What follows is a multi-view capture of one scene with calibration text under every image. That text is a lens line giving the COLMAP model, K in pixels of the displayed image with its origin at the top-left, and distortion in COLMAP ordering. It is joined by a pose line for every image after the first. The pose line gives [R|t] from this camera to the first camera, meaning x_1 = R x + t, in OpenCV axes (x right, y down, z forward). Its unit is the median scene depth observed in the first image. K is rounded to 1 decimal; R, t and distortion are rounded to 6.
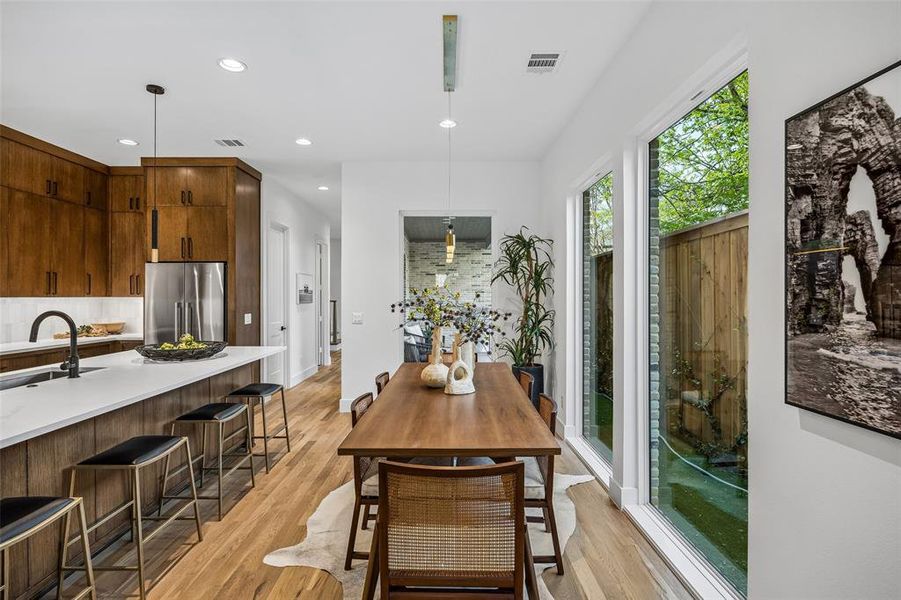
lens RADIAL K [[442.3, 0, 446.5], [0, 442.3, 296.9], [0, 0, 1]] dist [-0.006023, -0.002530]
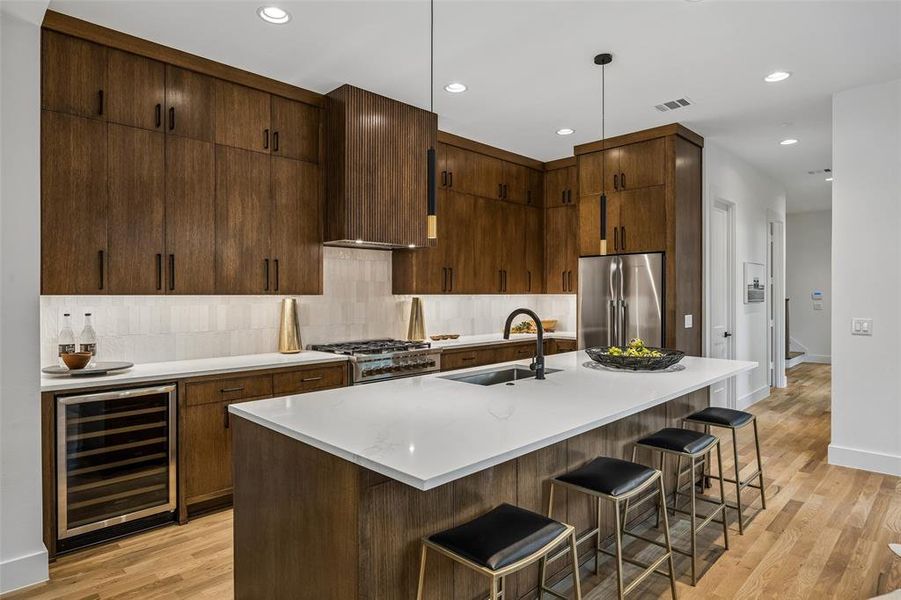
lens RADIAL K [[512.1, 0, 448.9], [0, 512.1, 295.0], [0, 0, 1]] dist [-0.018930, 0.000238]
pose [[0.697557, 0.000713, -0.716529, -0.106196], [0.000968, 0.999998, 0.001936, -0.000481], [0.716529, -0.002044, 0.697554, 0.047273]]
